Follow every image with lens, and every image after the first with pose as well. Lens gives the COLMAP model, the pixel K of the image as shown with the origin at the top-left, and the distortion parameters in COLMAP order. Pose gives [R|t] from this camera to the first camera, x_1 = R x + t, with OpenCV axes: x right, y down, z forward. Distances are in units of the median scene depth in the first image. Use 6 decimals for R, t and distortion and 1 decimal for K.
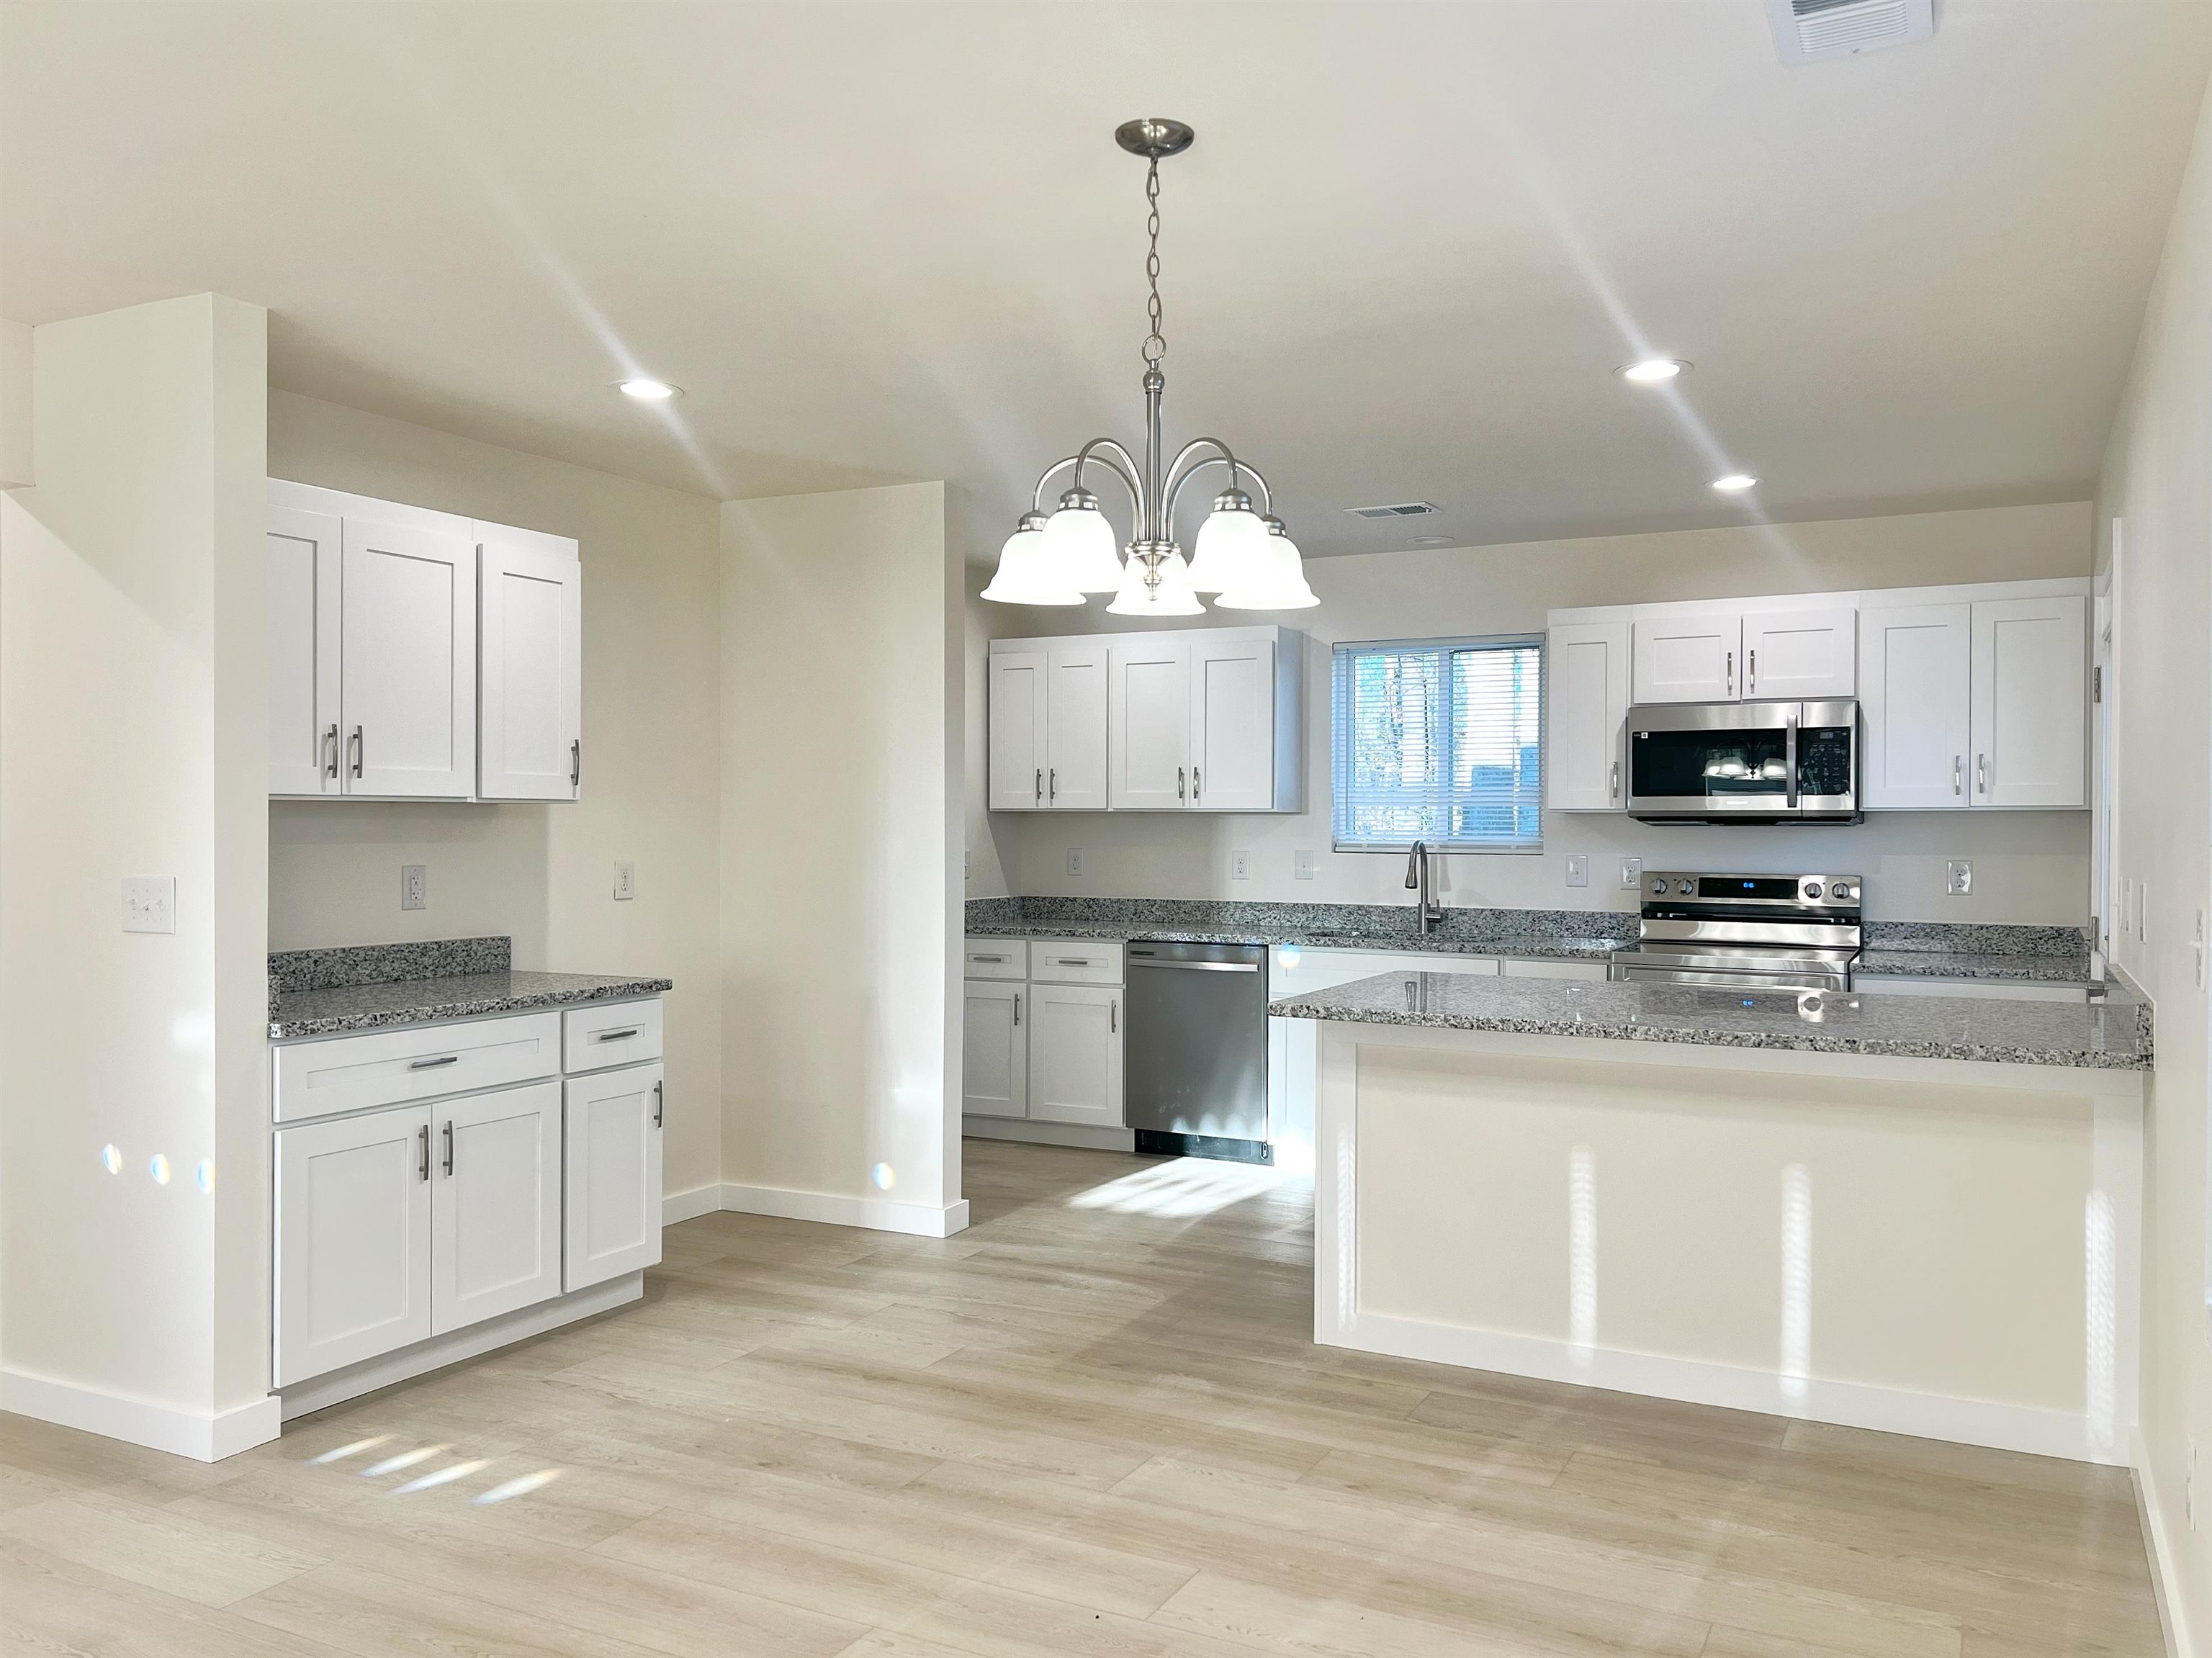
lens RADIAL K [[1702.9, 0, 1104.2], [0, 1702.9, 828.7], [0, 0, 1]] dist [0.056442, -0.064496]
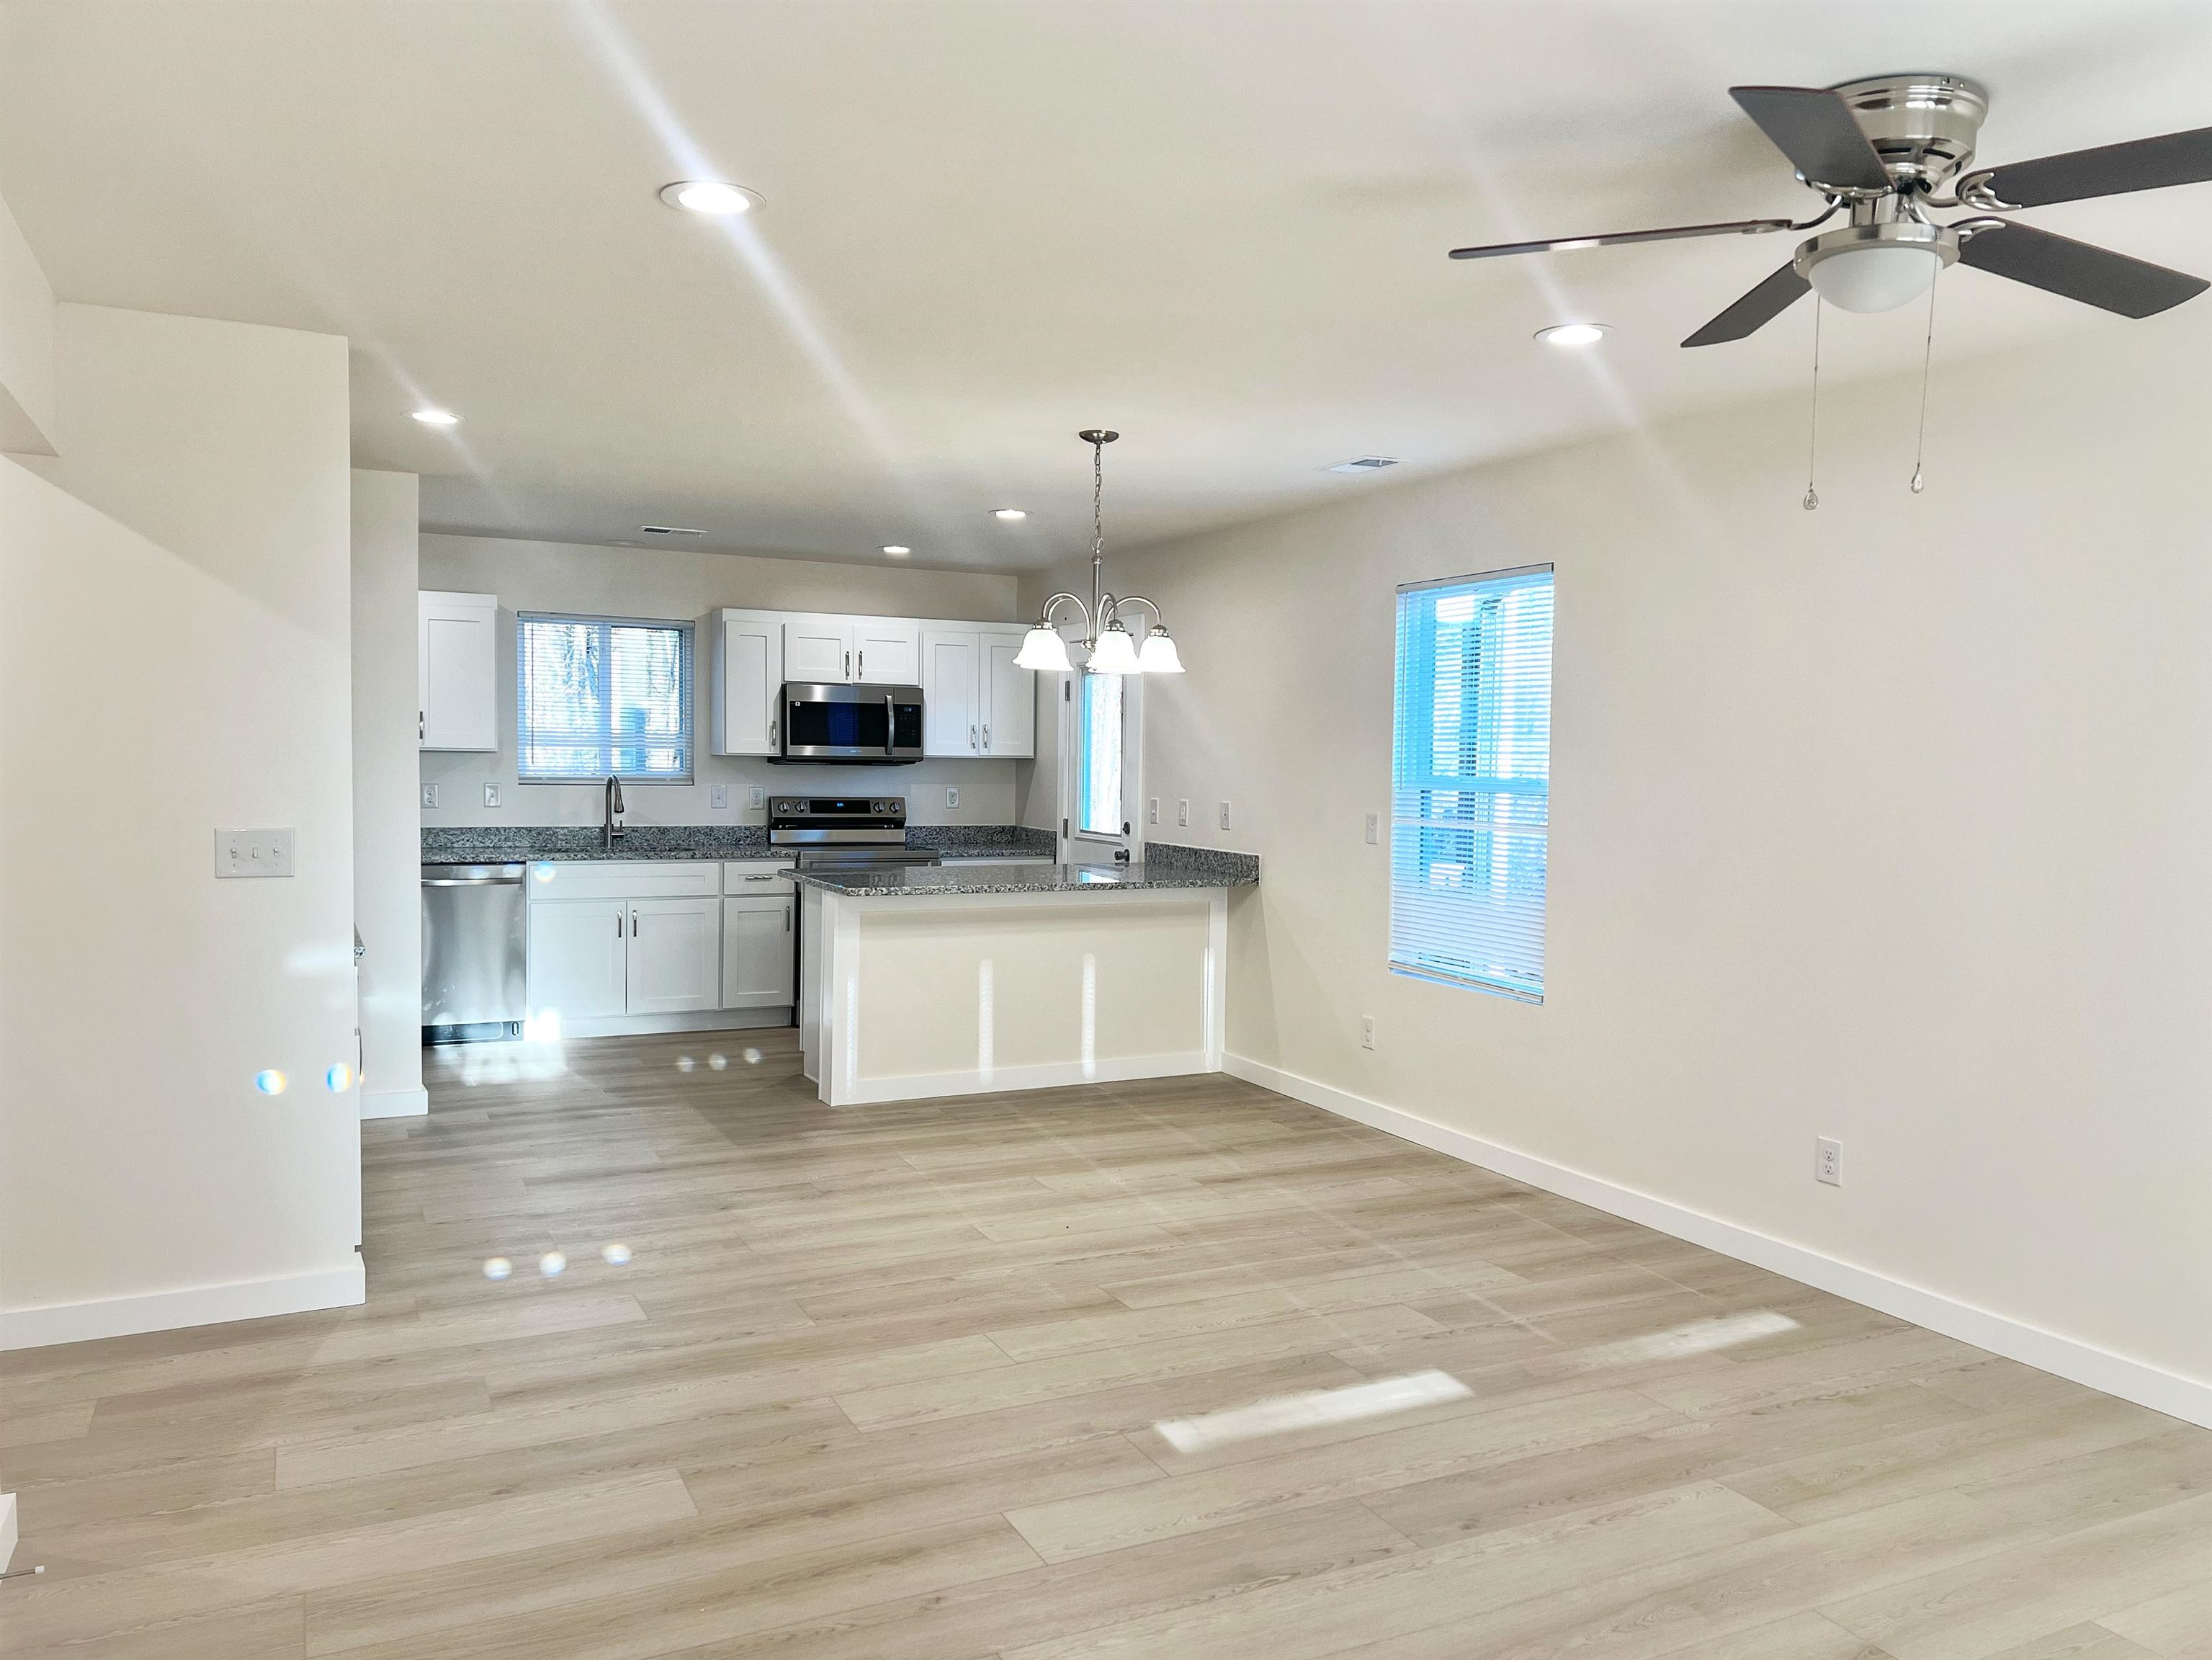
lens RADIAL K [[1703.3, 0, 1150.1], [0, 1703.3, 814.3], [0, 0, 1]] dist [0.056442, -0.064496]
pose [[0.579310, -0.024699, 0.814733, -0.870718], [-0.011358, 0.999199, 0.038367, -0.024641], [-0.815028, -0.031481, 0.578566, -0.113237]]
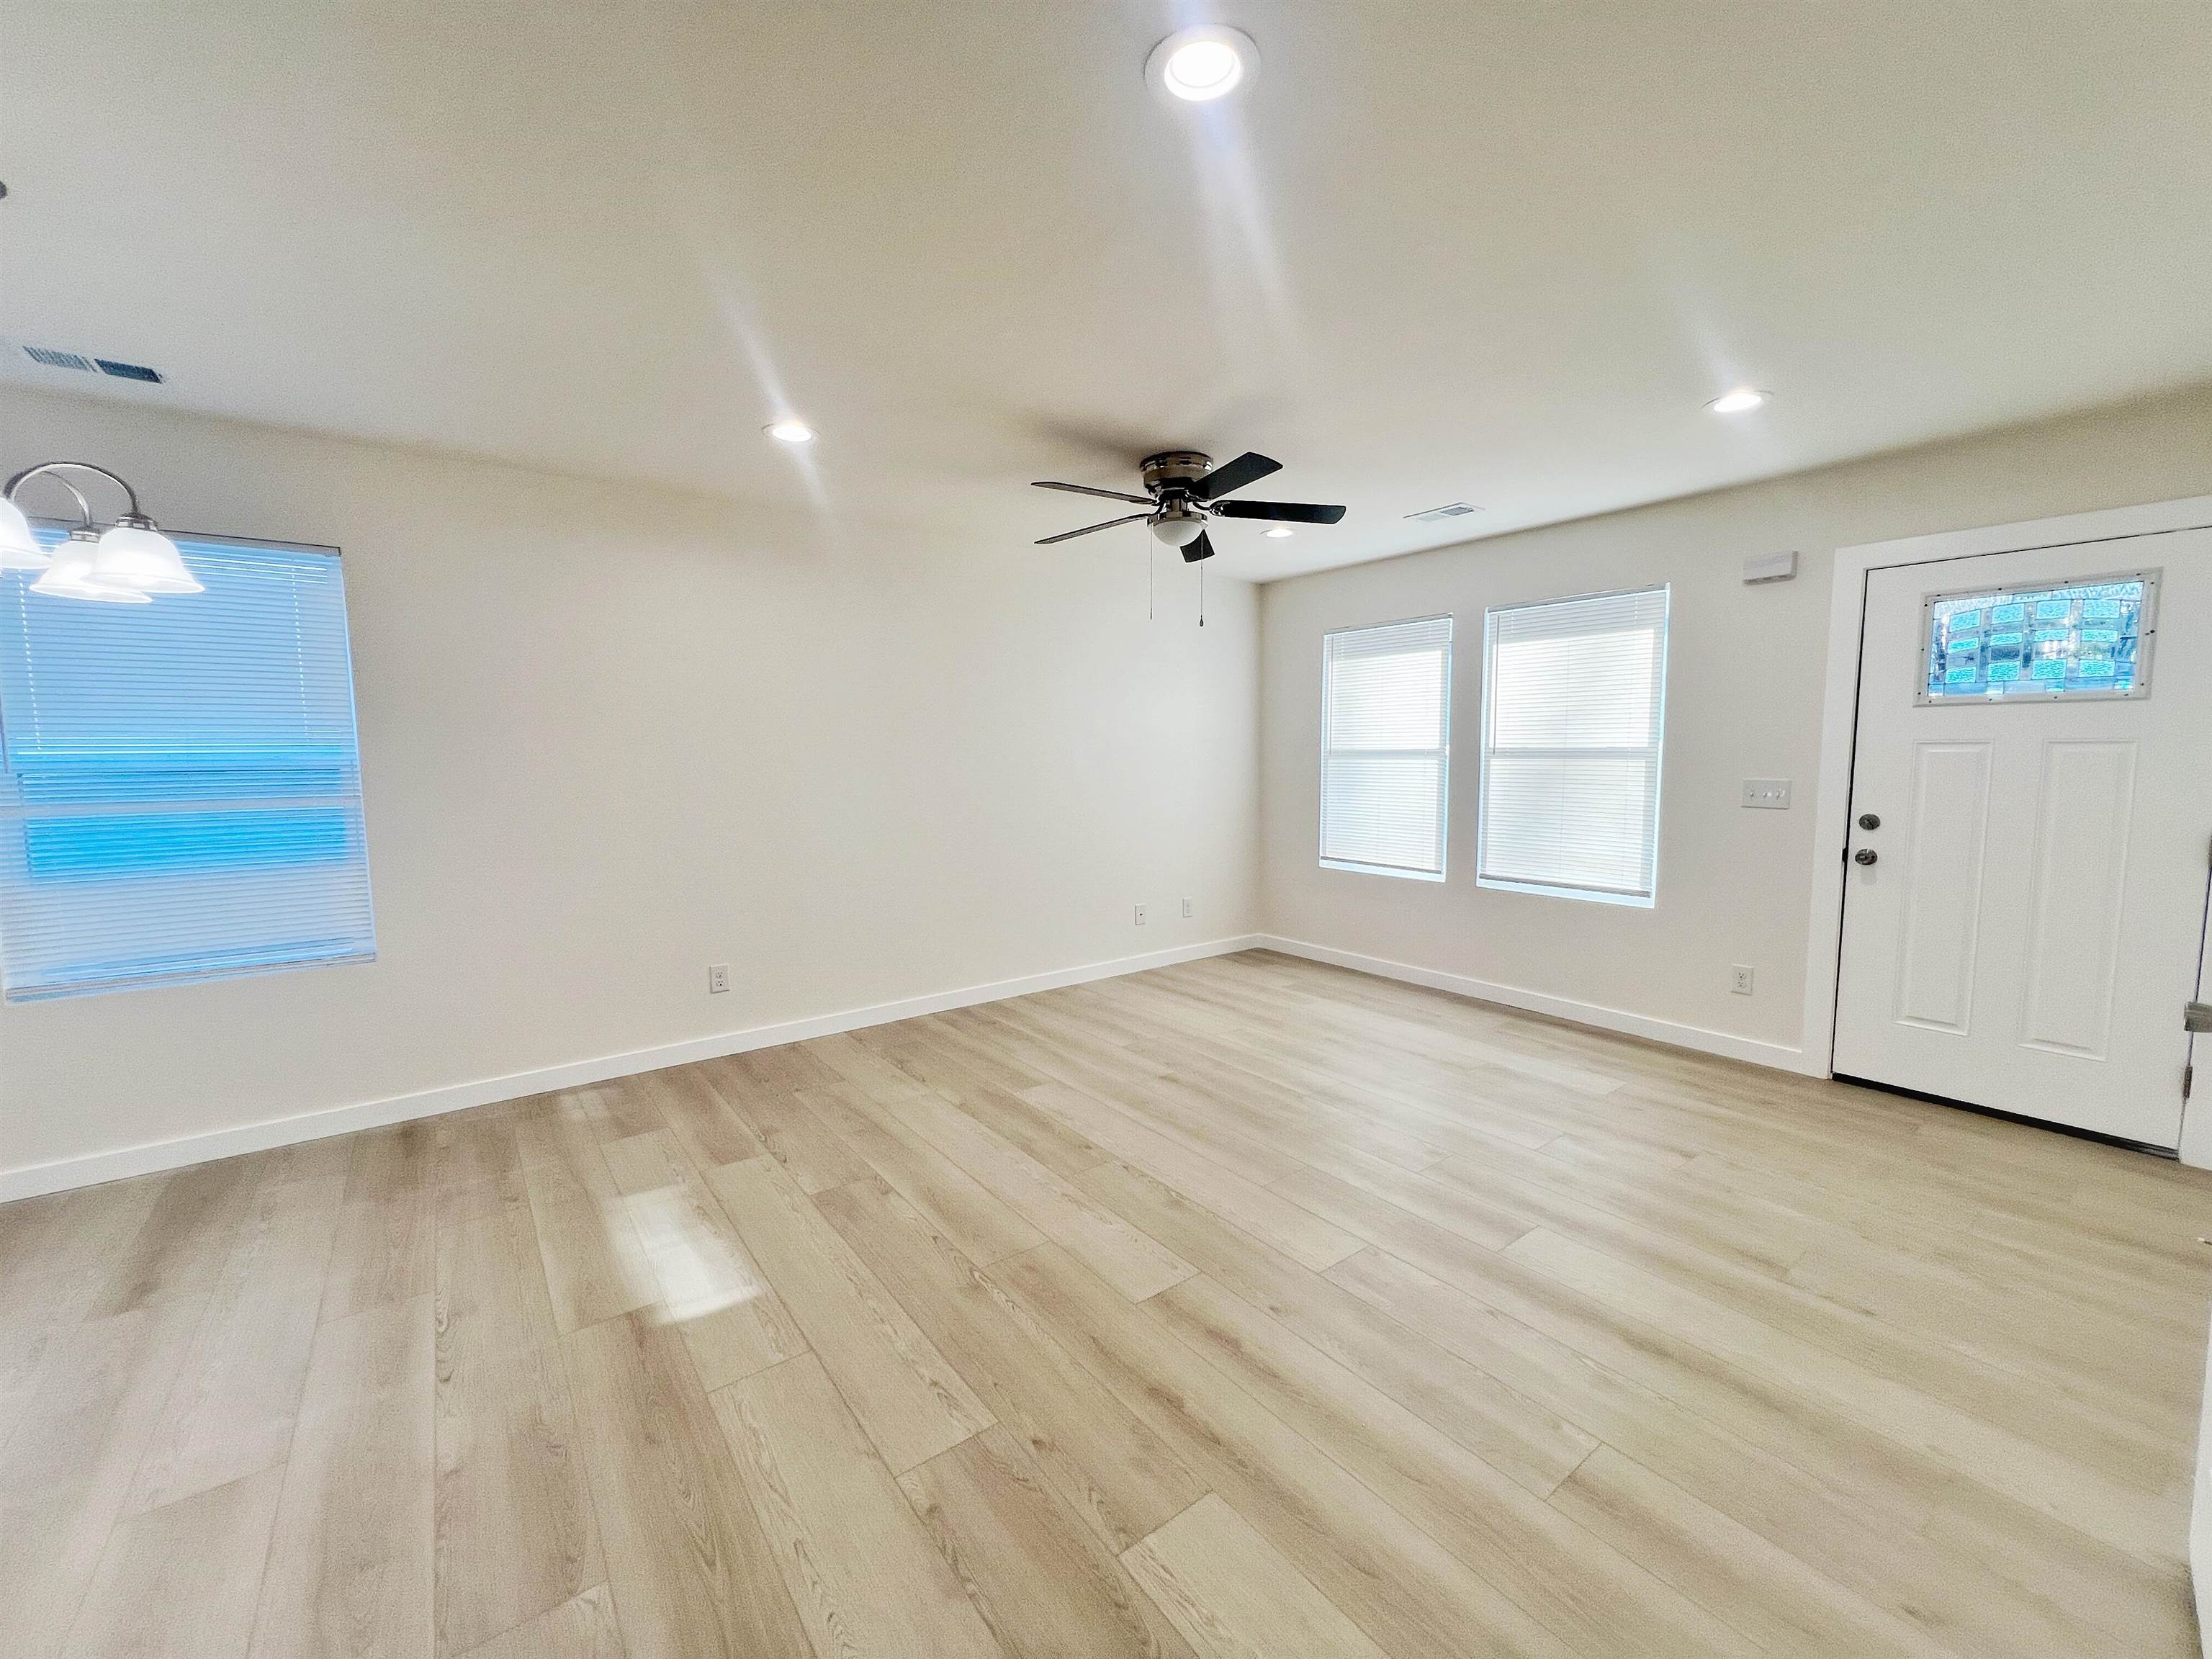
lens RADIAL K [[872.6, 0, 1105.9], [0, 872.6, 864.4], [0, 0, 1]] dist [-0.001511, 0.000281]
pose [[-0.906699, -0.047731, 0.419069, -0.528675], [0.008300, 0.991365, 0.130871, -0.006372], [-0.421697, 0.122139, -0.898473, 0.687603]]
